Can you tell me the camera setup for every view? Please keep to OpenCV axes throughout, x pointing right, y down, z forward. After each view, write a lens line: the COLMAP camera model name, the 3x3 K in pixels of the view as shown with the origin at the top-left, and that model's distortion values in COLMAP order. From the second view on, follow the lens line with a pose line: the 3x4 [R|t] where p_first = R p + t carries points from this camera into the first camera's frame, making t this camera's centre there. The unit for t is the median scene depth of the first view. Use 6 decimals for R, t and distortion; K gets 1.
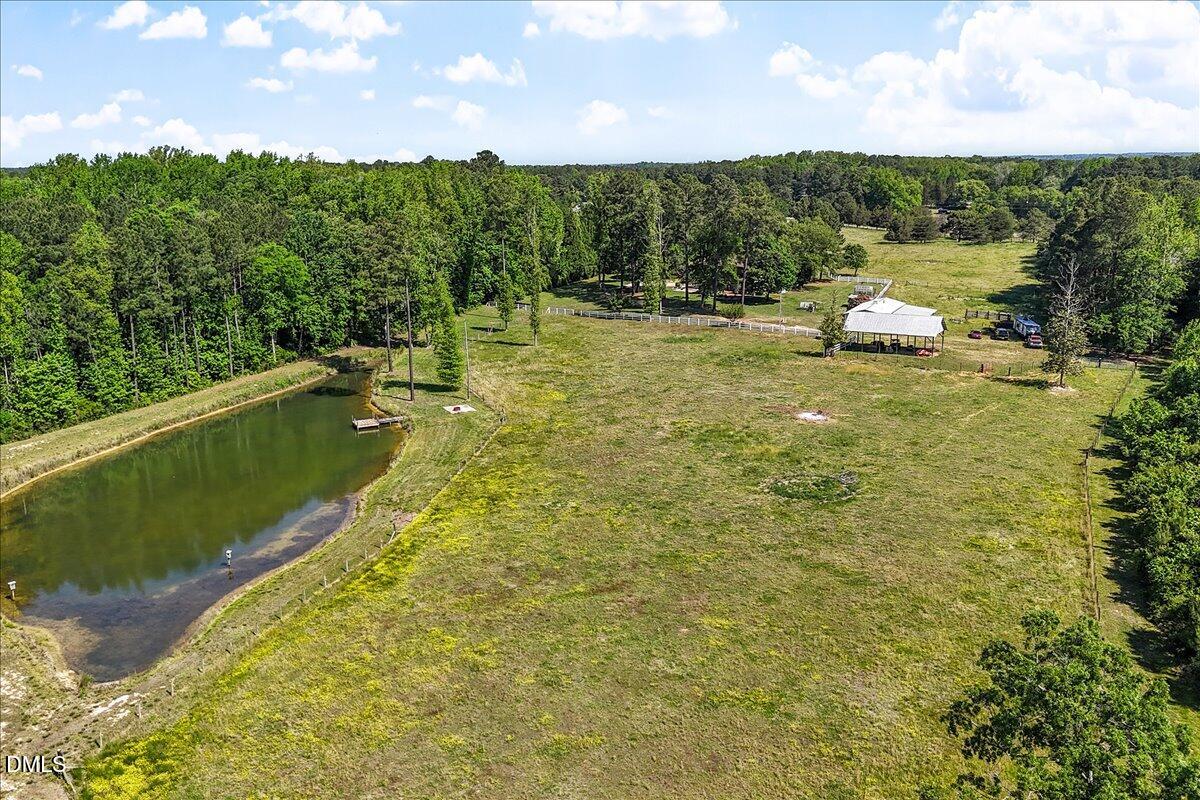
lens RADIAL K [[1022.8, 0, 597.1], [0, 1022.8, 400.8], [0, 0, 1]] dist [0.007517, -0.023548]
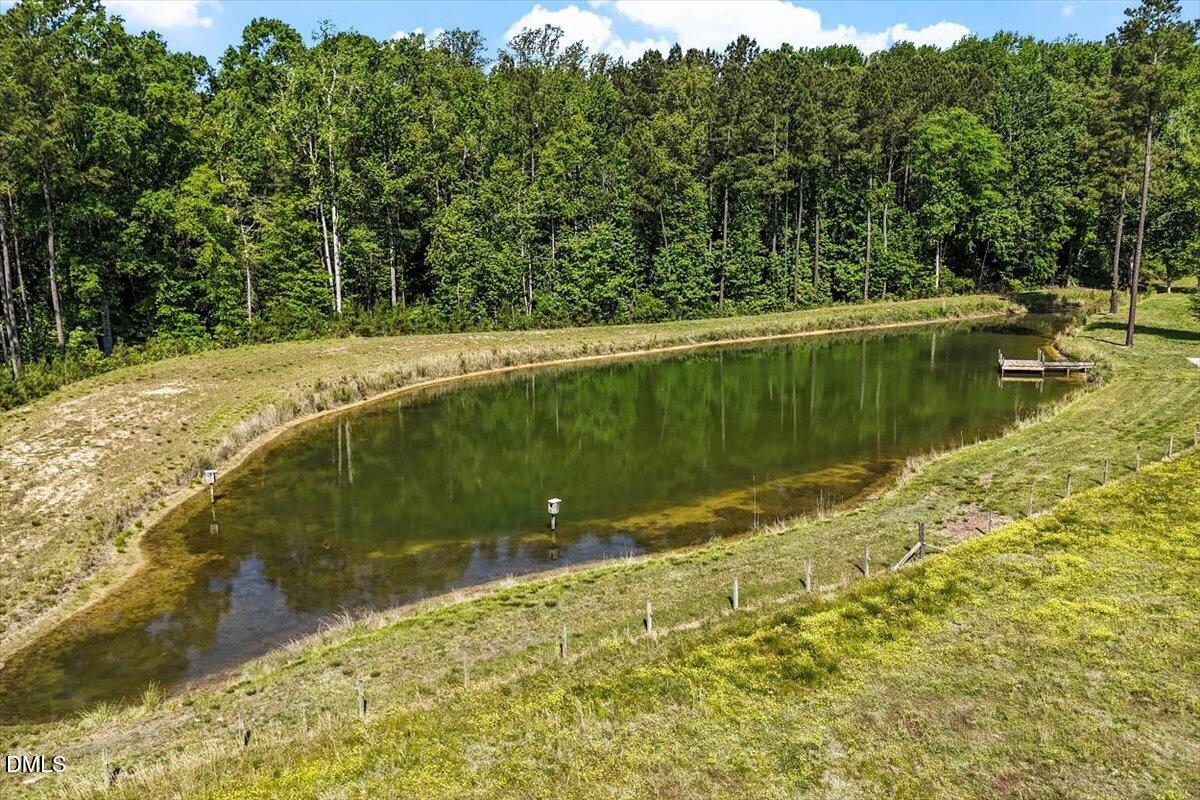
lens RADIAL K [[1022.8, 0, 595.5], [0, 1022.8, 411.8], [0, 0, 1]] dist [0.007517, -0.023548]
pose [[0.739334, 0.141641, -0.658273, -0.027544], [-0.145984, 0.988090, 0.048648, 0.052705], [0.657323, 0.060130, 0.751206, 0.425430]]
